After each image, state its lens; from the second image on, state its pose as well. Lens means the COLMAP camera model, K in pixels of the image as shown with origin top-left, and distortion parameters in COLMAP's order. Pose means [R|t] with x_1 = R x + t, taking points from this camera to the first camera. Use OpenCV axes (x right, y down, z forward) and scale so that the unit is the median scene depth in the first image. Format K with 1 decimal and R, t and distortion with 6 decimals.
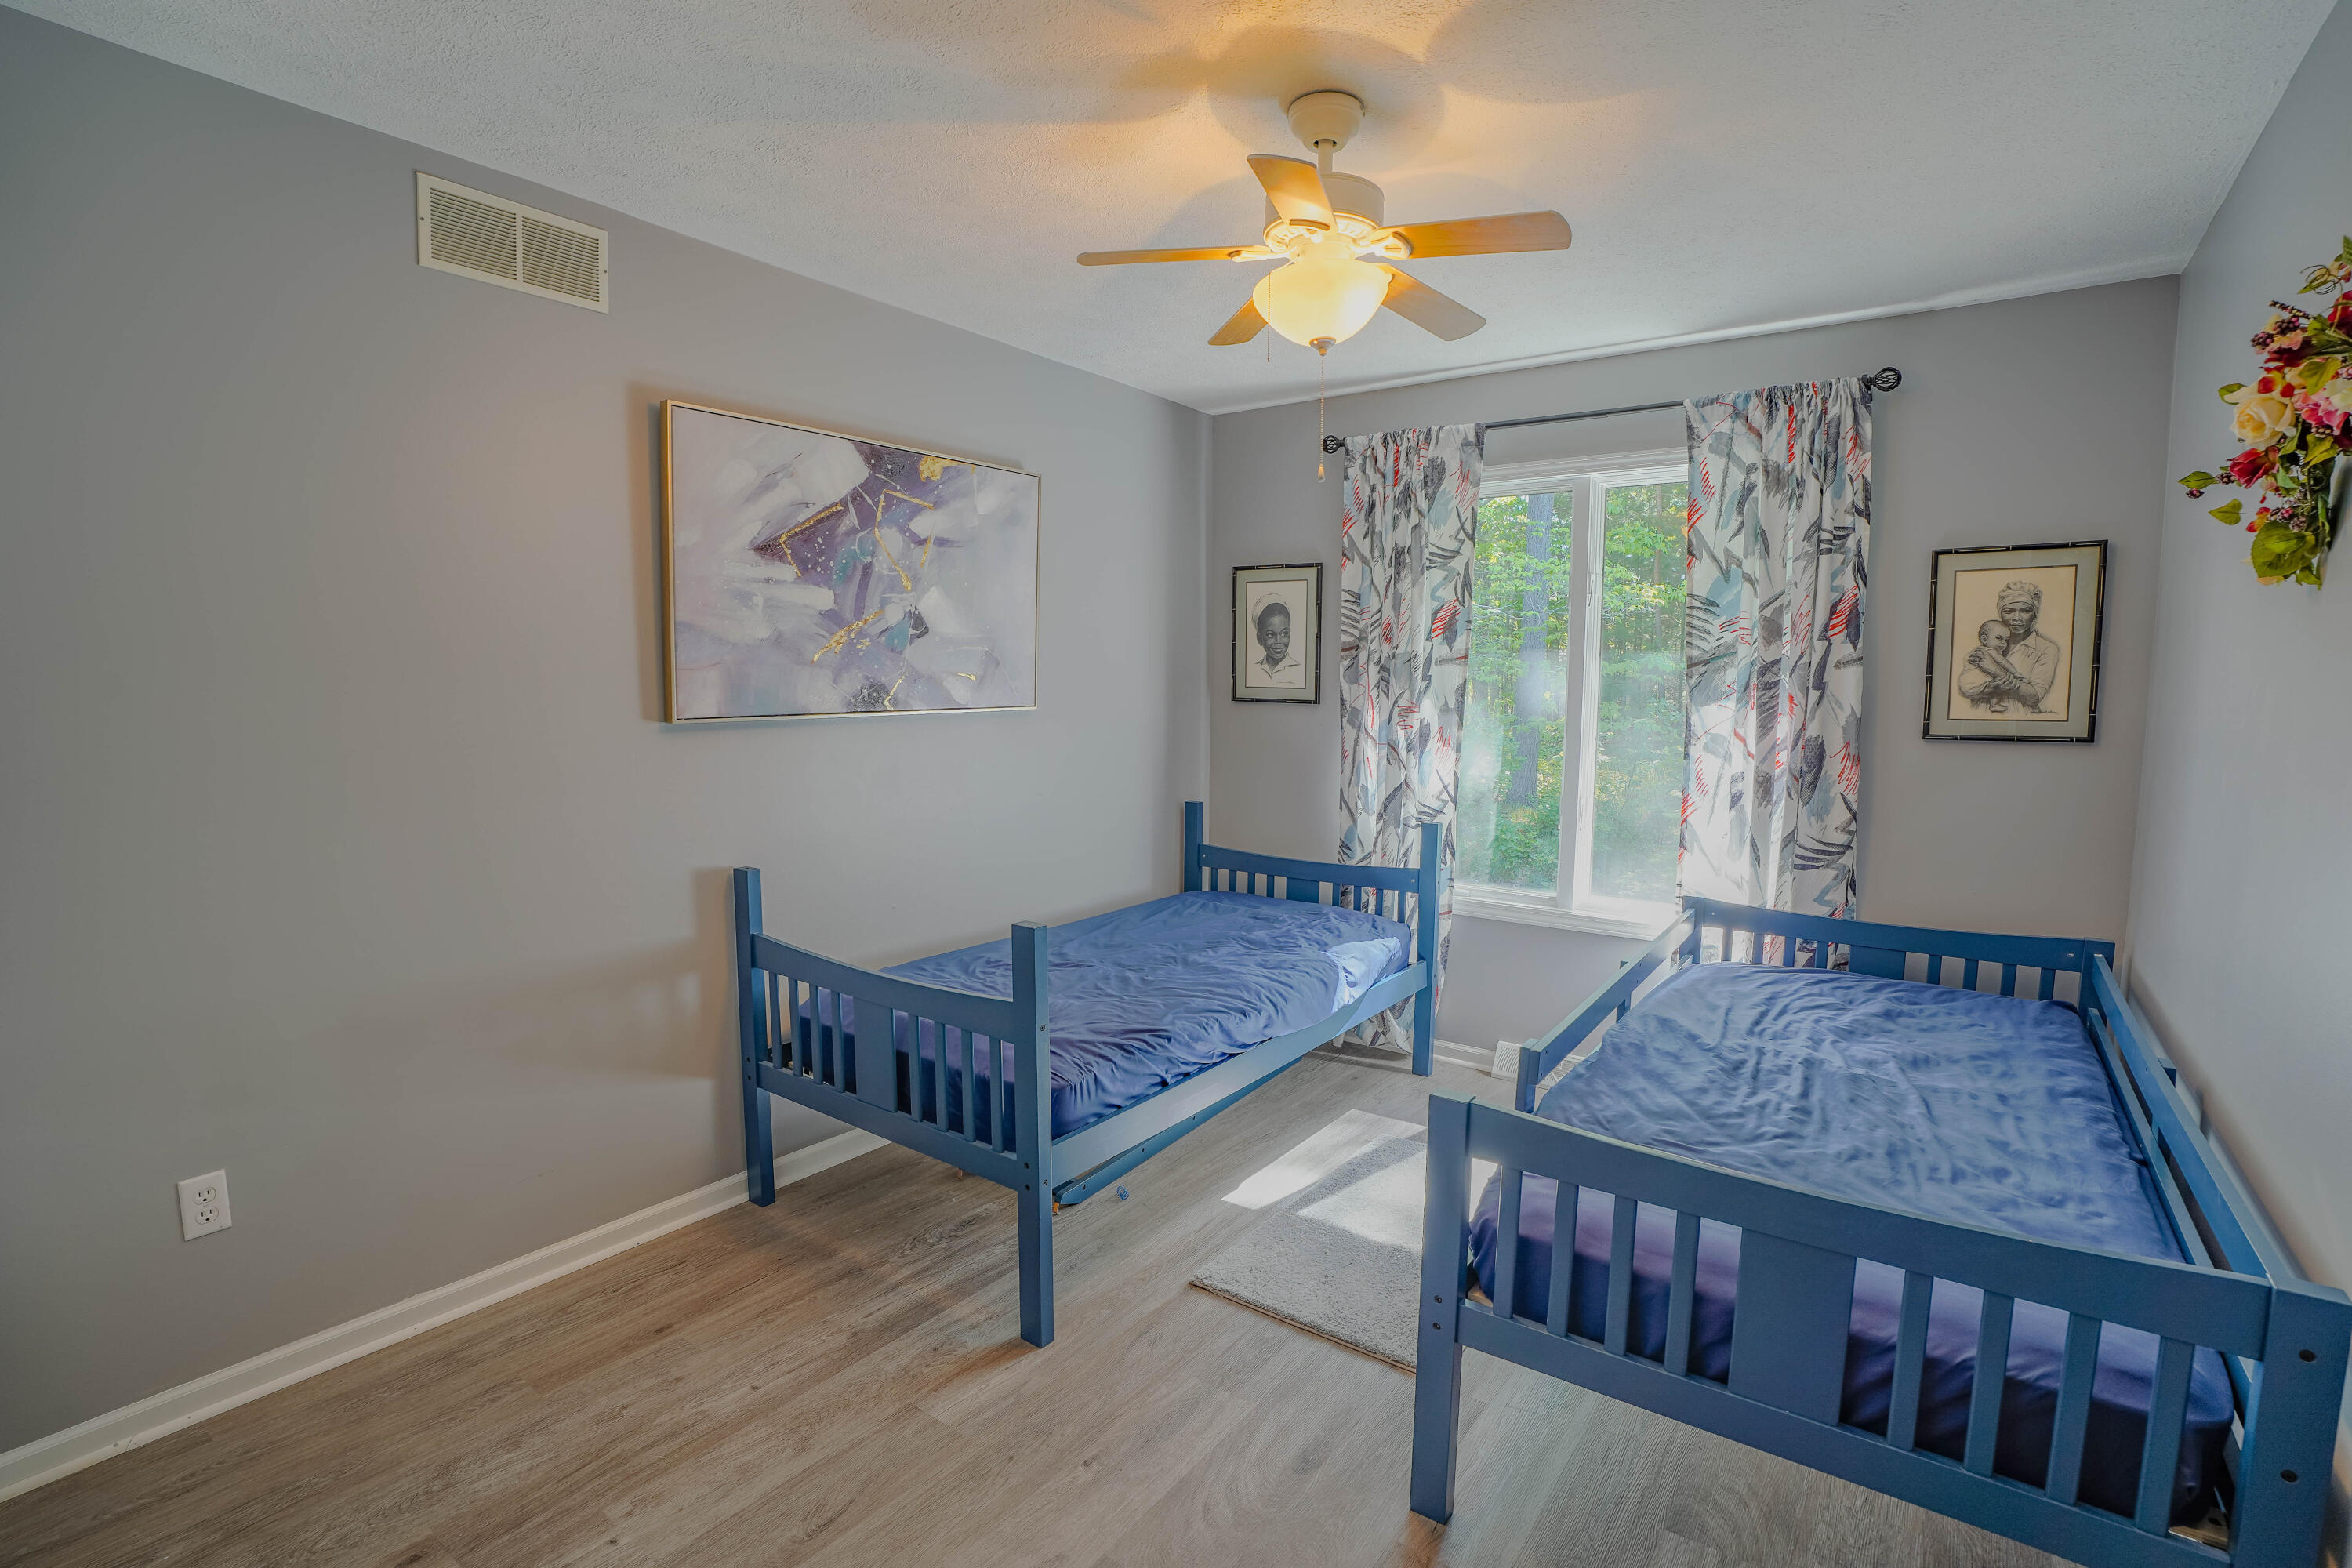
lens RADIAL K [[1093.7, 0, 1176.2], [0, 1093.7, 786.9], [0, 0, 1]] dist [-0.090523, 0.038173]
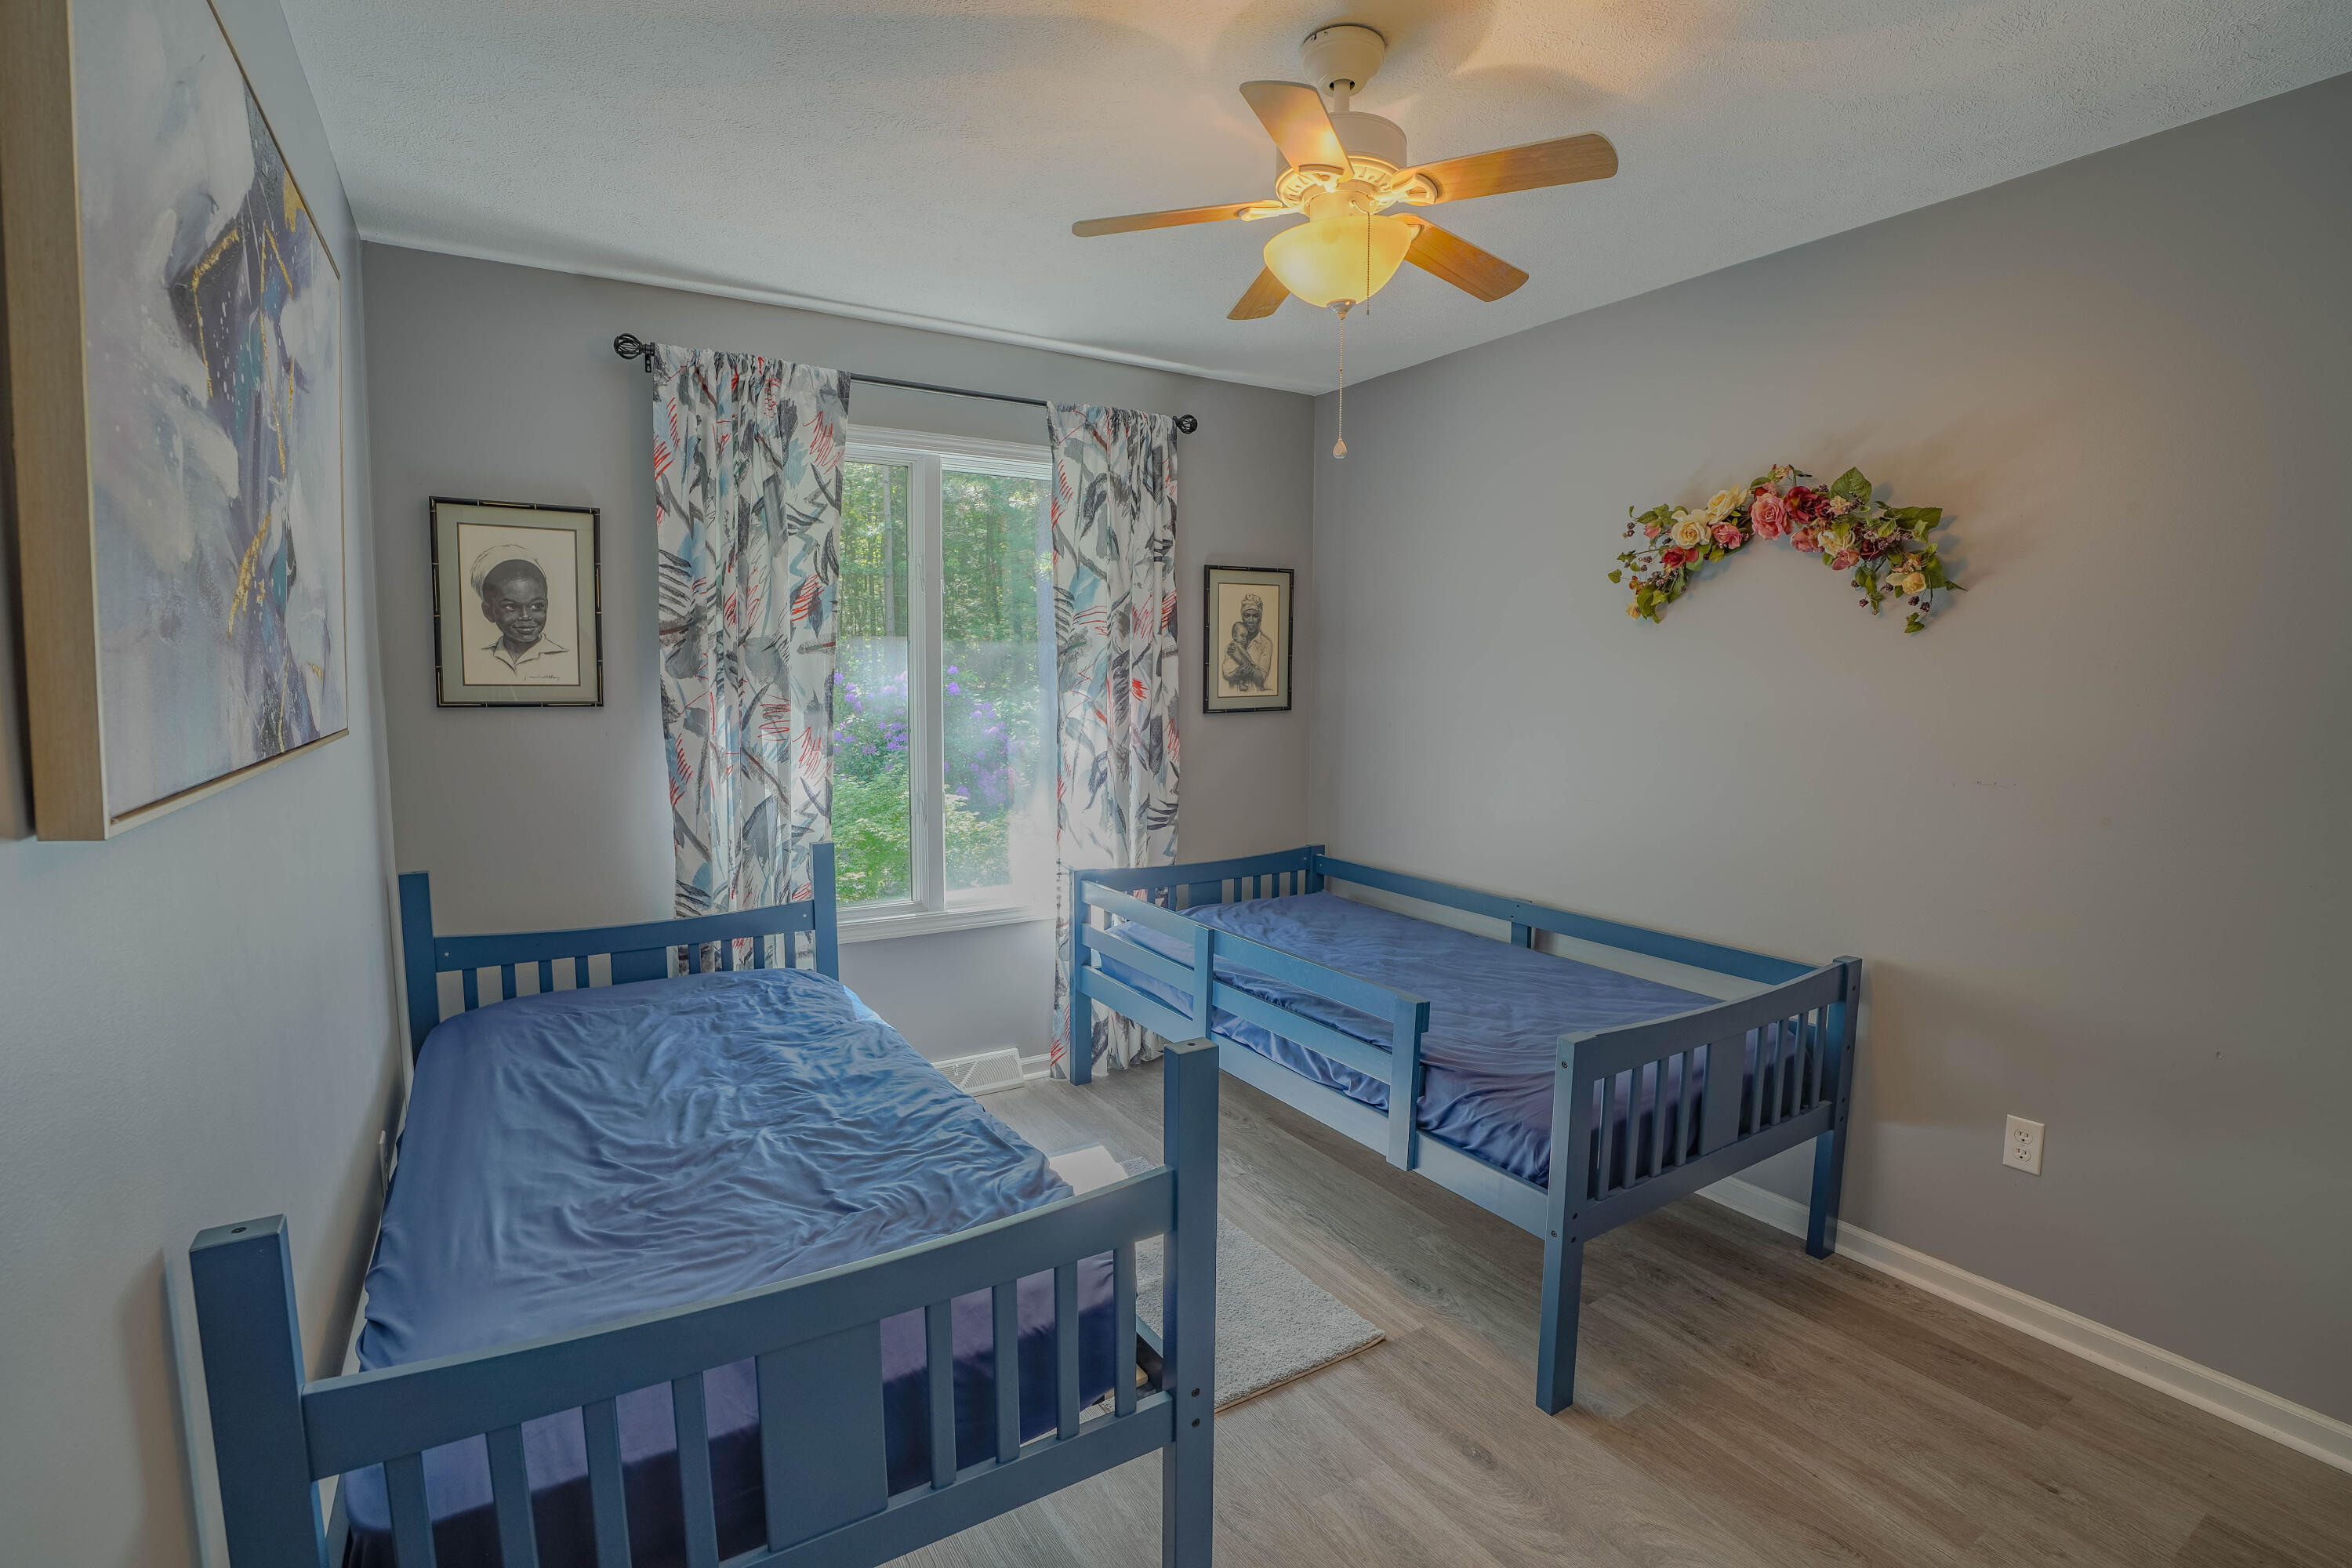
lens RADIAL K [[1093.7, 0, 1176.2], [0, 1093.7, 786.9], [0, 0, 1]] dist [-0.090523, 0.038173]
pose [[0.368364, -0.102076, 0.924061, -0.499671], [0.089094, 0.993255, 0.074204, -0.054740], [-0.925403, 0.054994, 0.374973, 0.509490]]
